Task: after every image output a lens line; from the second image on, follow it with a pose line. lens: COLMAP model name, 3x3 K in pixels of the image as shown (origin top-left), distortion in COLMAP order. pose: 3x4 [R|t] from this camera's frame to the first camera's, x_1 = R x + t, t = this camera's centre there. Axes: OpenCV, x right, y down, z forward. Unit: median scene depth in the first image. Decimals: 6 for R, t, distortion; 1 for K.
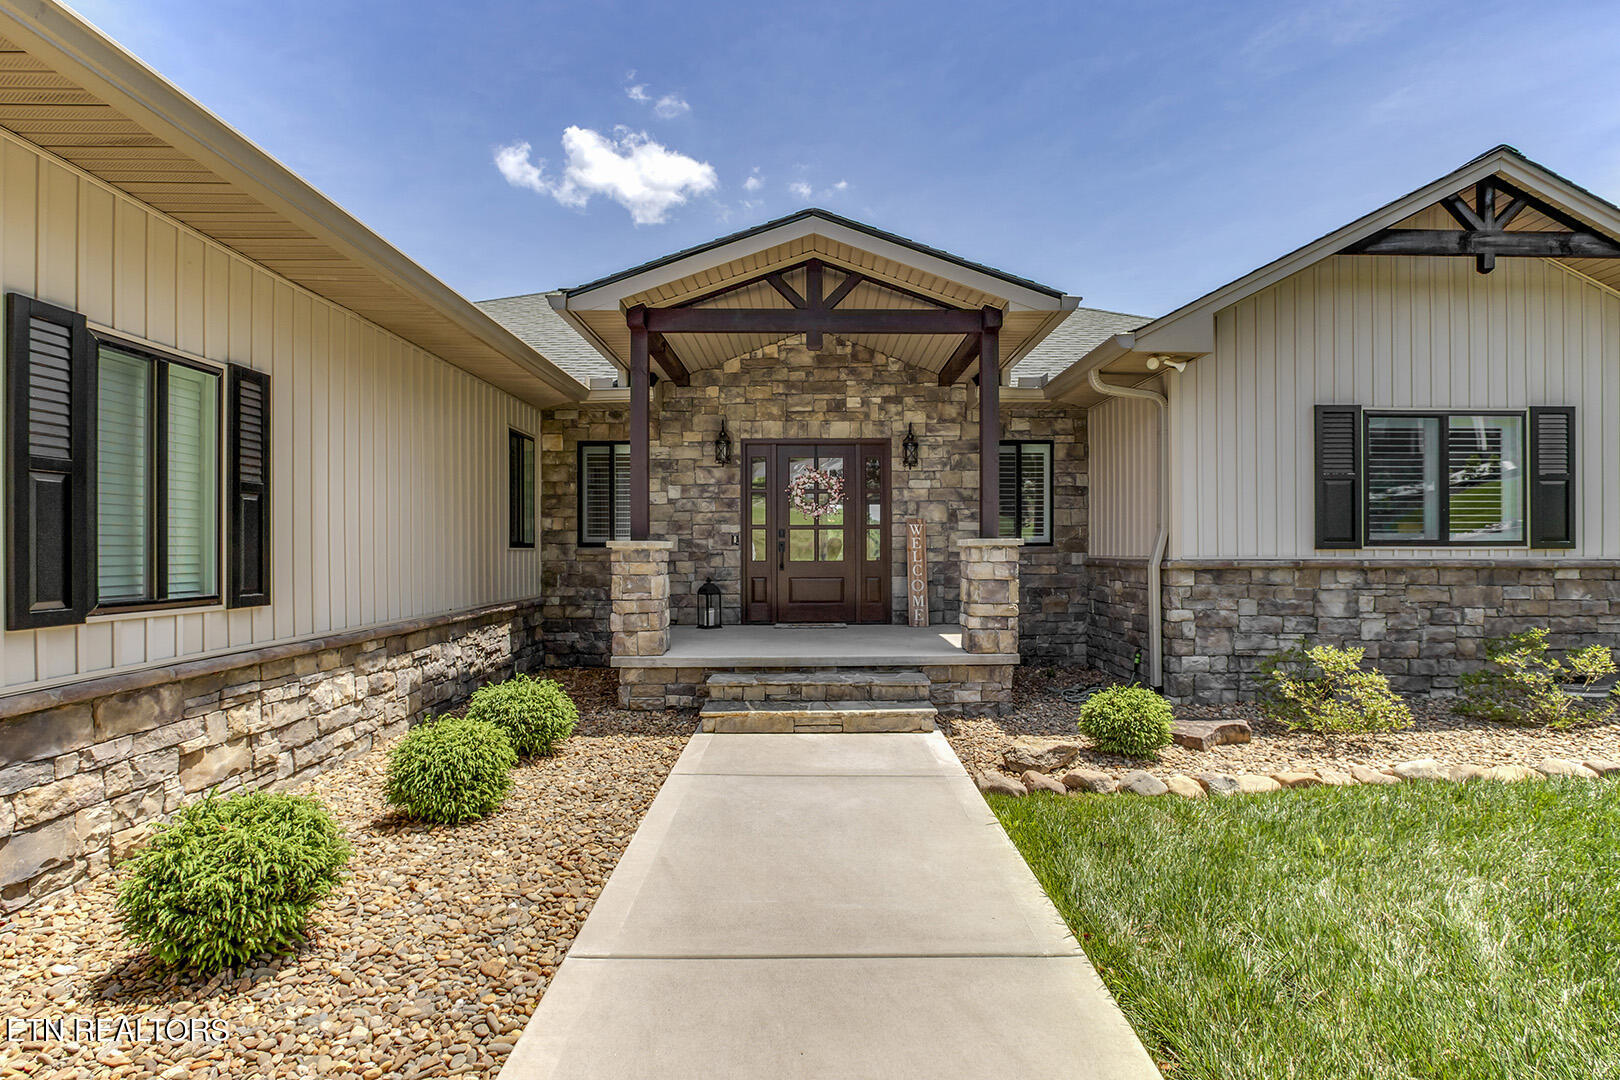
lens RADIAL K [[757.3, 0, 811.5], [0, 757.3, 551.5], [0, 0, 1]] dist [-0.020763, 0.000020]
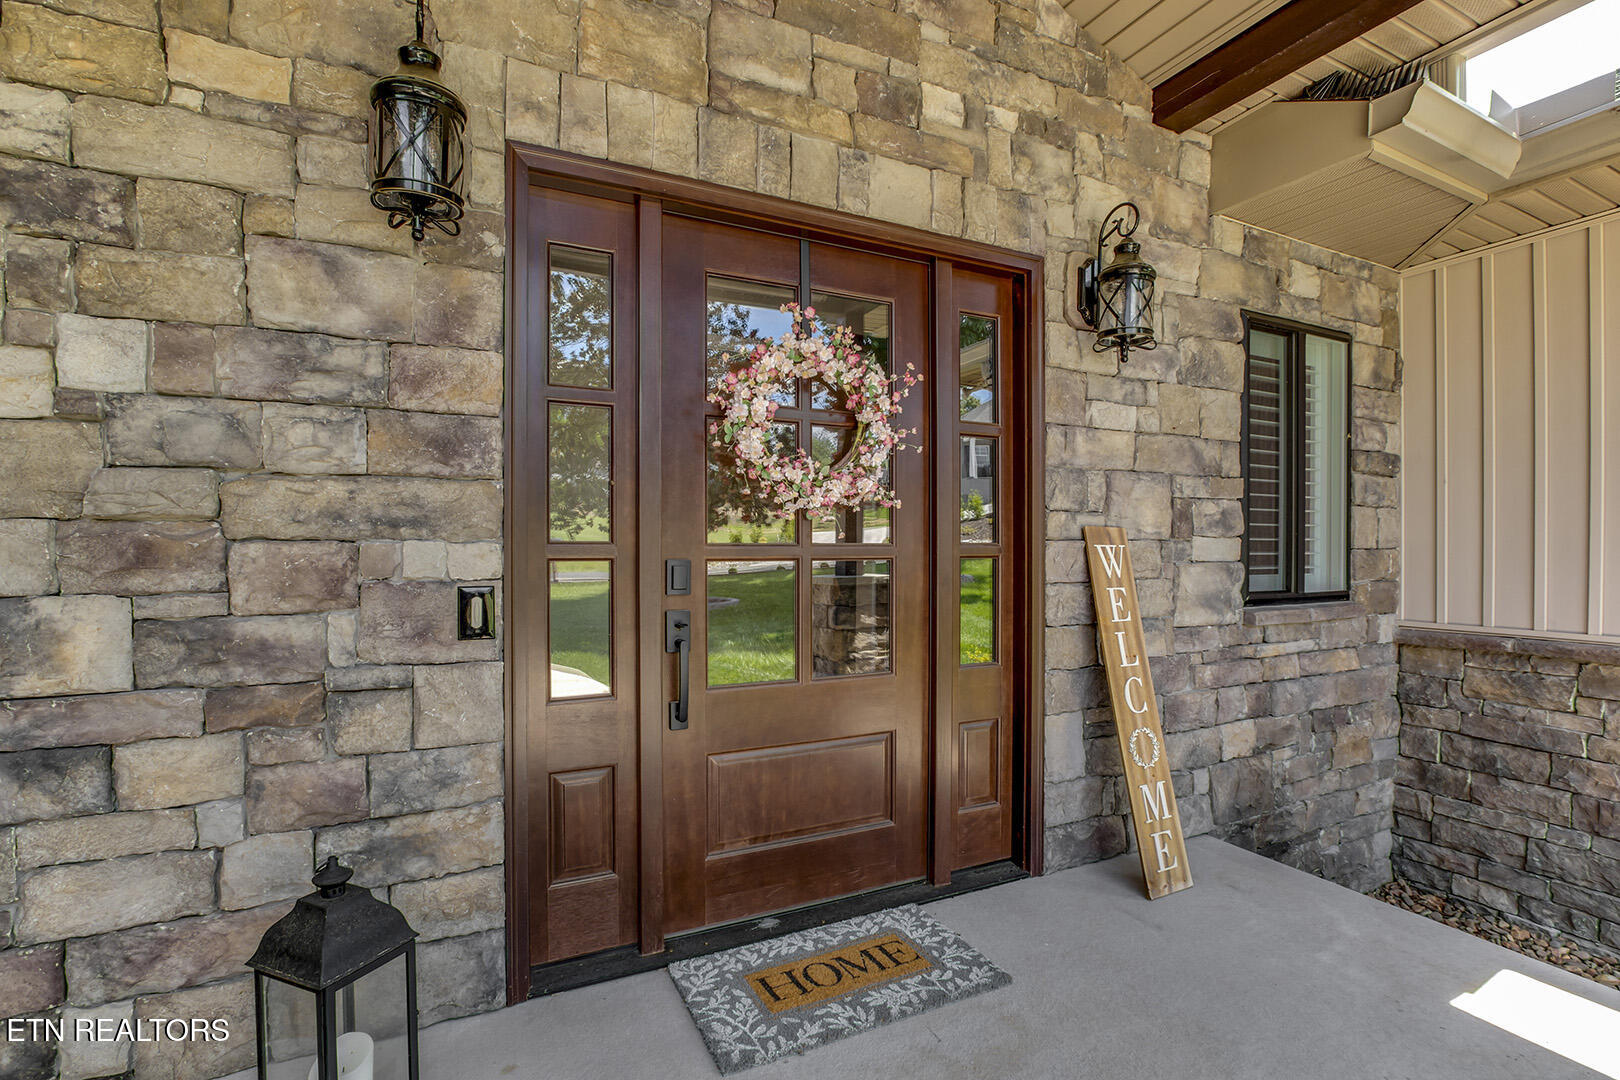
lens RADIAL K [[757.3, 0, 811.5], [0, 757.3, 551.5], [0, 0, 1]] dist [-0.020763, 0.000020]
pose [[0.897191, -0.000066, 0.441643, -0.109675], [-0.002257, 0.999986, 0.004734, -0.033926], [-0.441638, -0.005244, 0.897178, 0.772496]]
